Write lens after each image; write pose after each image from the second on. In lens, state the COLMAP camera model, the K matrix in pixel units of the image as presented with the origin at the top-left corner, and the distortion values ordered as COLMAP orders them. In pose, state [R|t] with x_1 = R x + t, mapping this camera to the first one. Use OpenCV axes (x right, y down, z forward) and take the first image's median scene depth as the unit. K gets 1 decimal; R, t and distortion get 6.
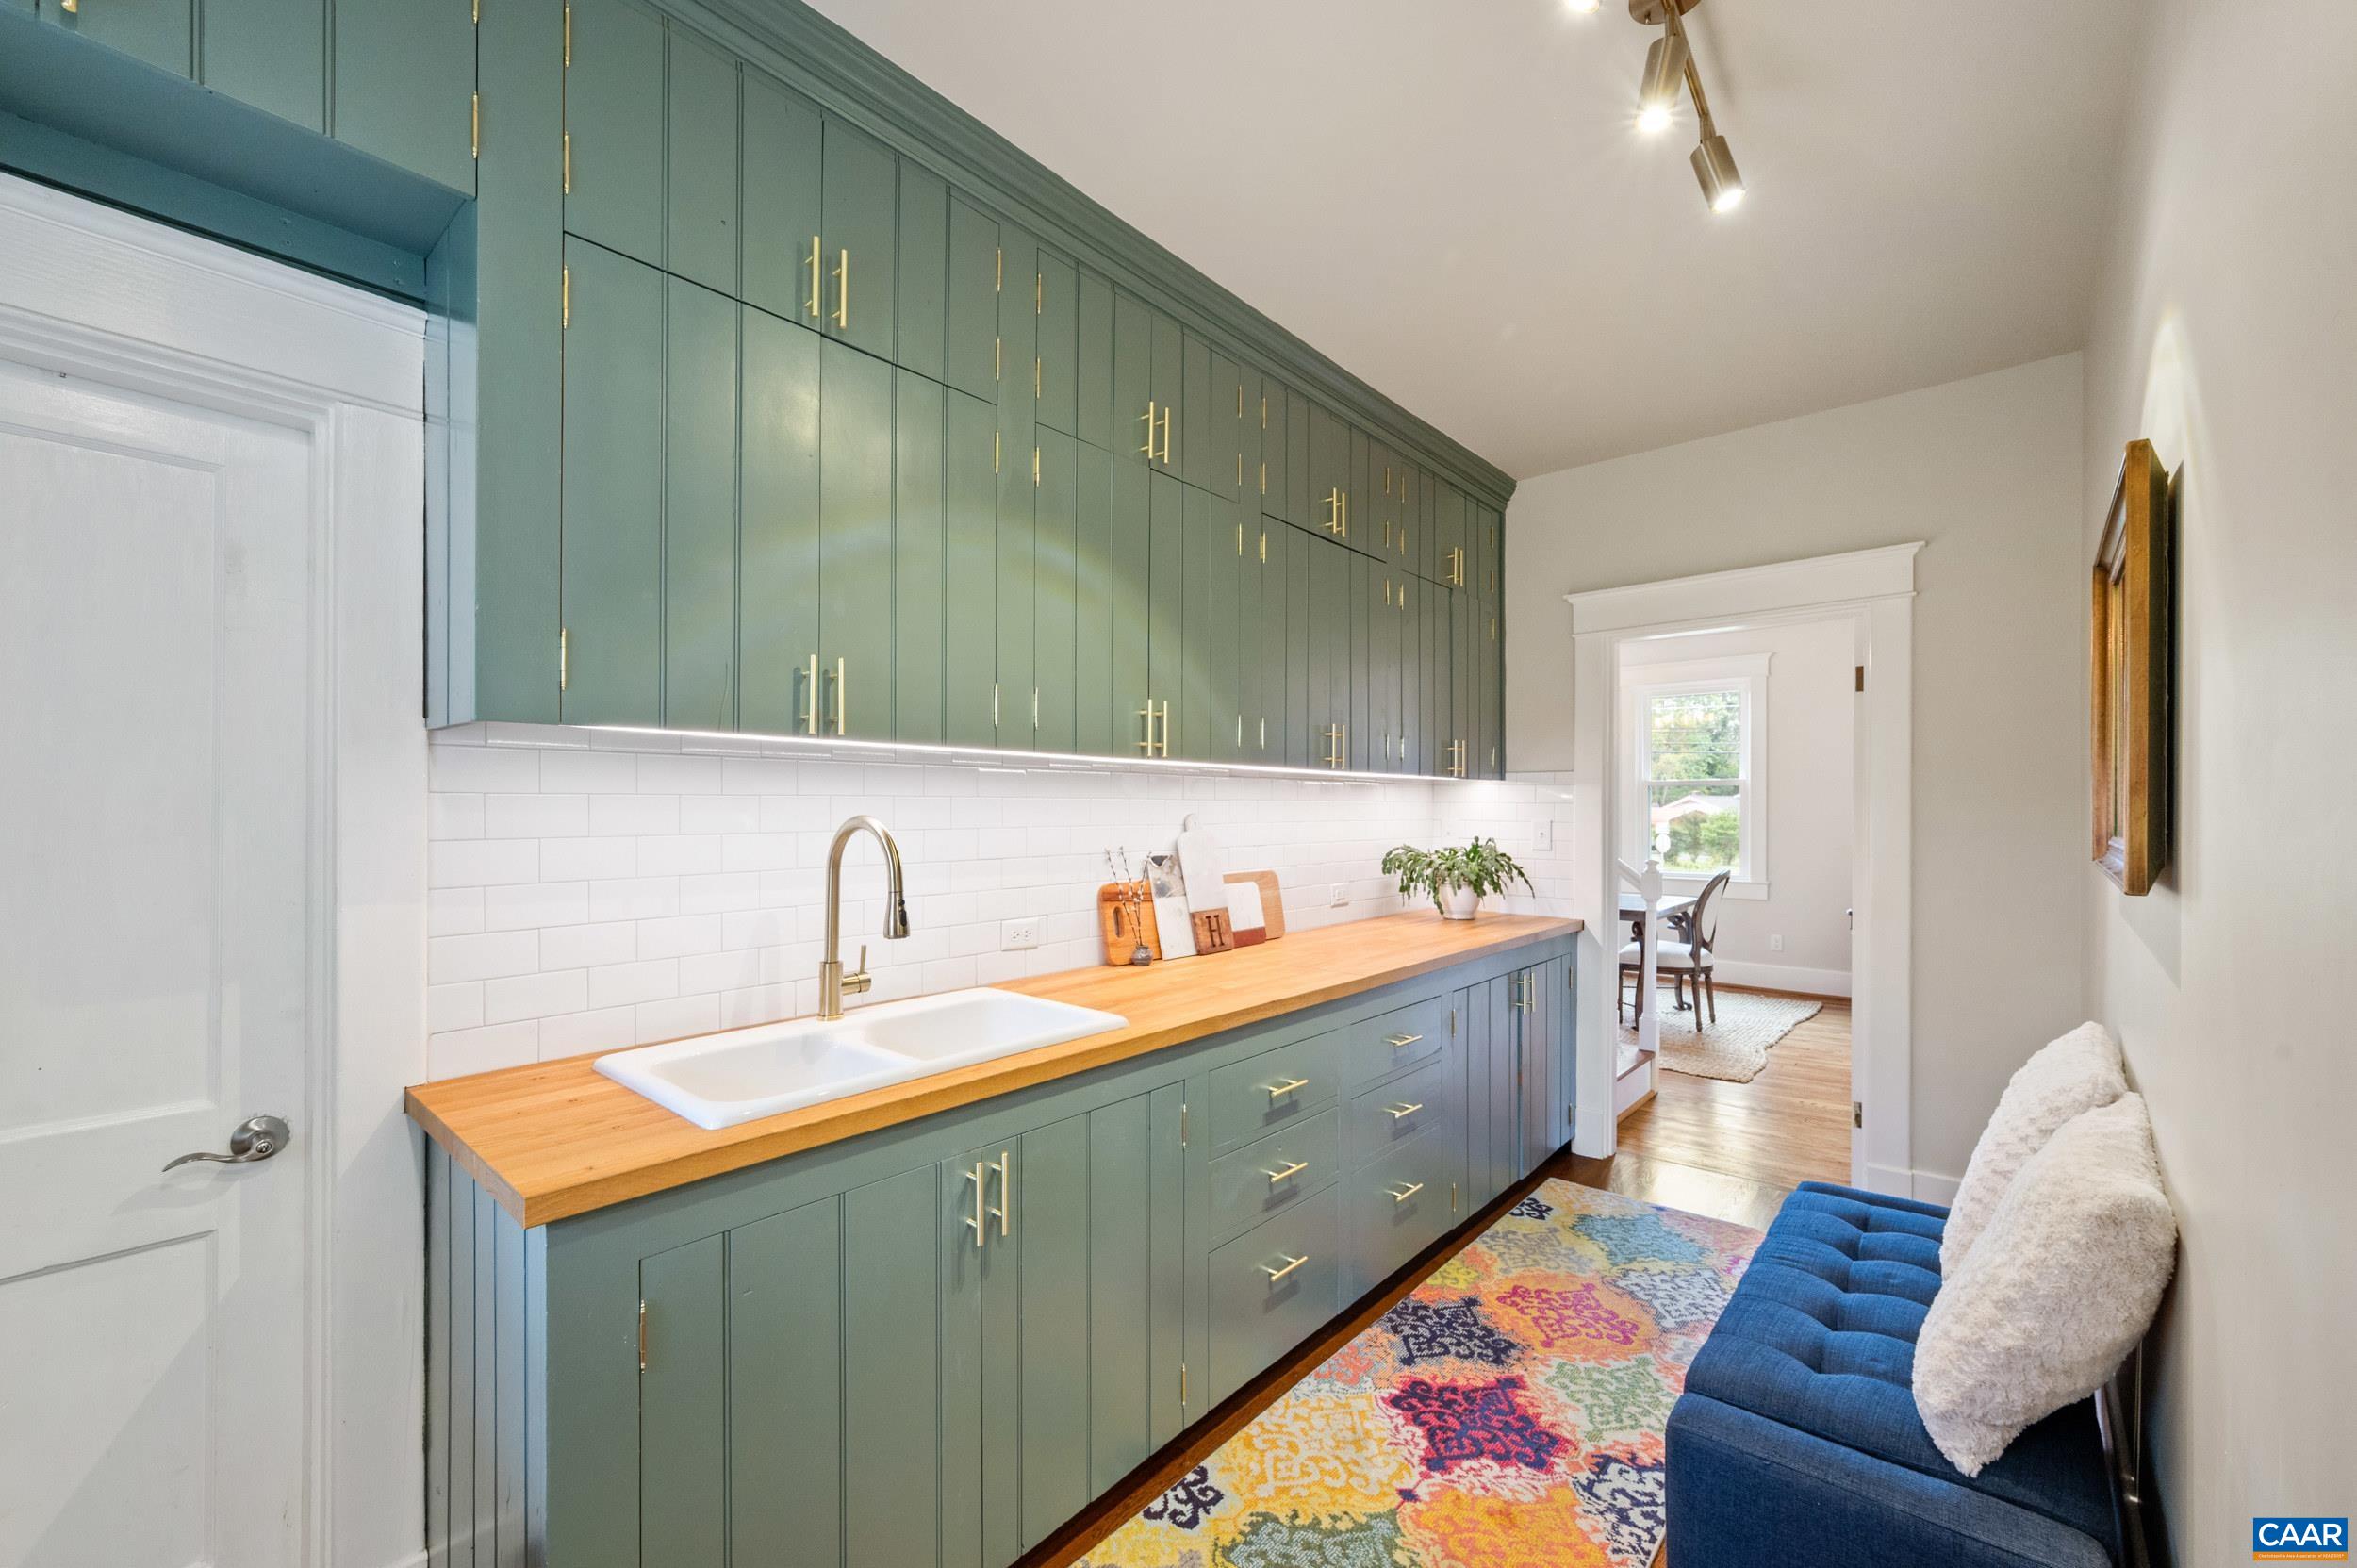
lens RADIAL K [[941.7, 0, 1181.9], [0, 941.7, 817.6], [0, 0, 1]] dist [-0.001323, 0.000554]
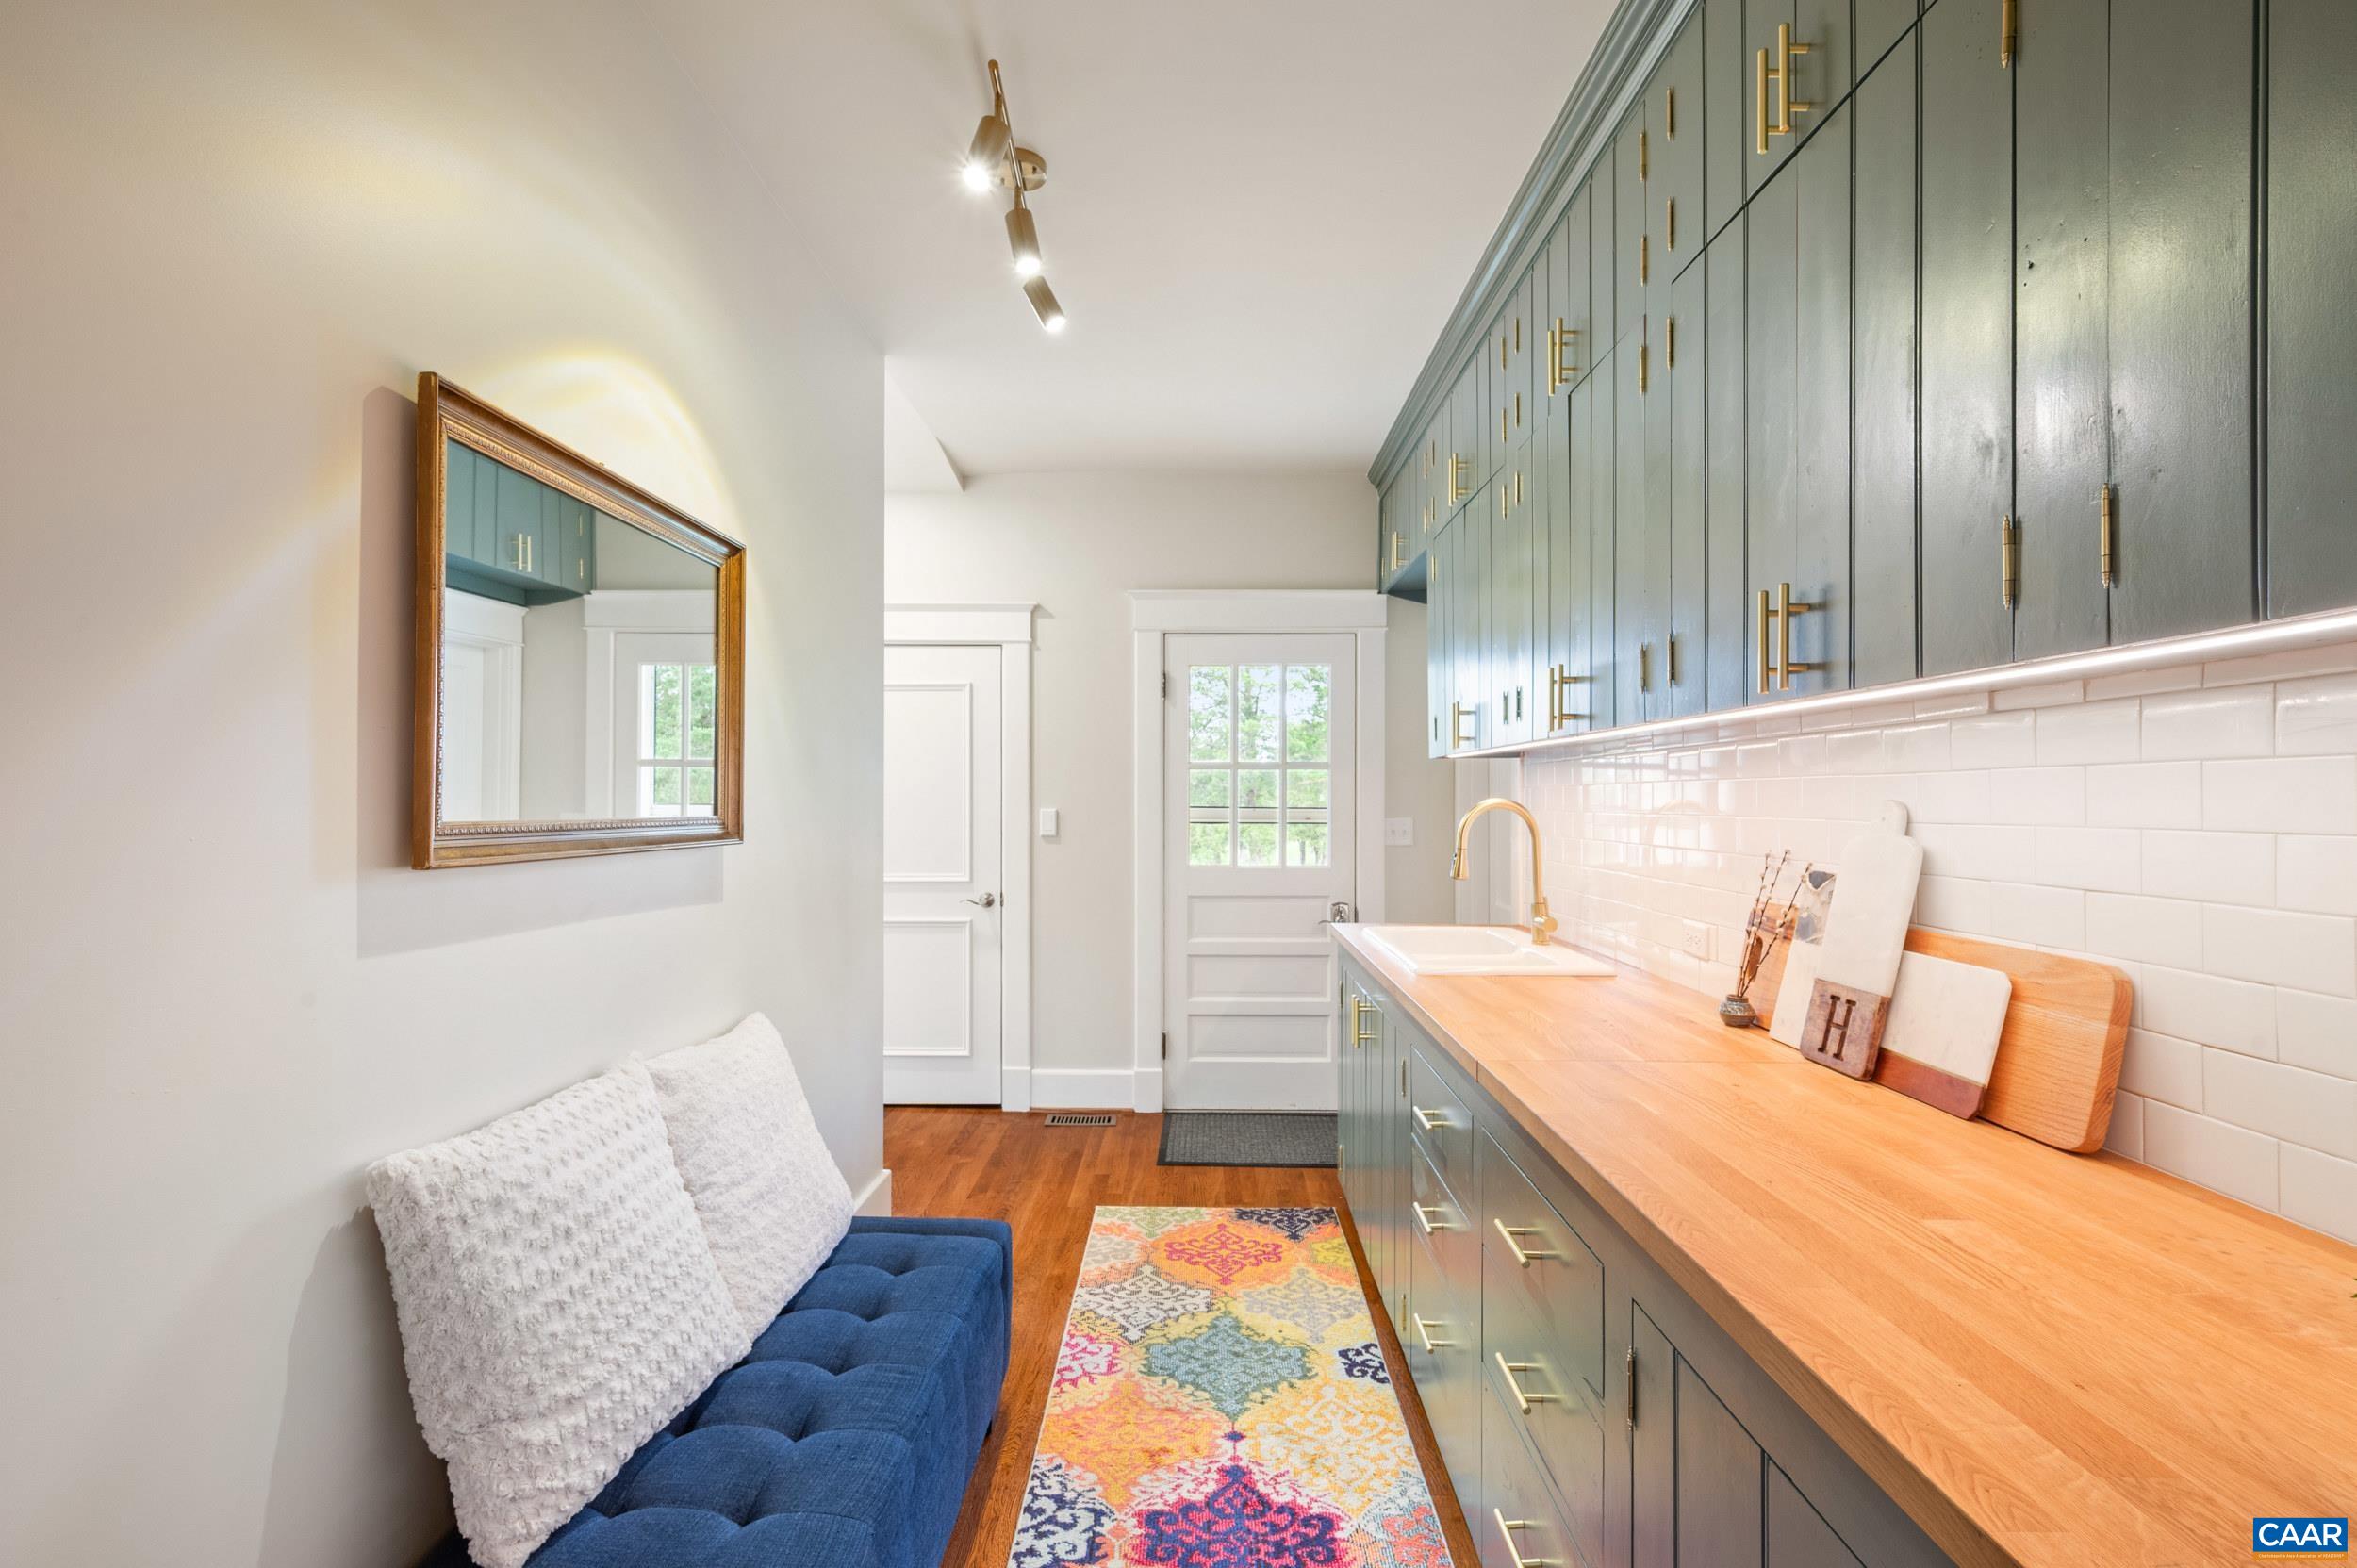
lens RADIAL K [[1038.9, 0, 1177.9], [0, 1038.9, 787.0], [0, 0, 1]] dist [-0.000283, -0.000814]
pose [[-0.763645, -0.013498, -0.645495, 1.038963], [-0.013424, 0.999897, -0.005028, -0.007170], [0.645497, 0.004826, -0.763748, 1.820986]]
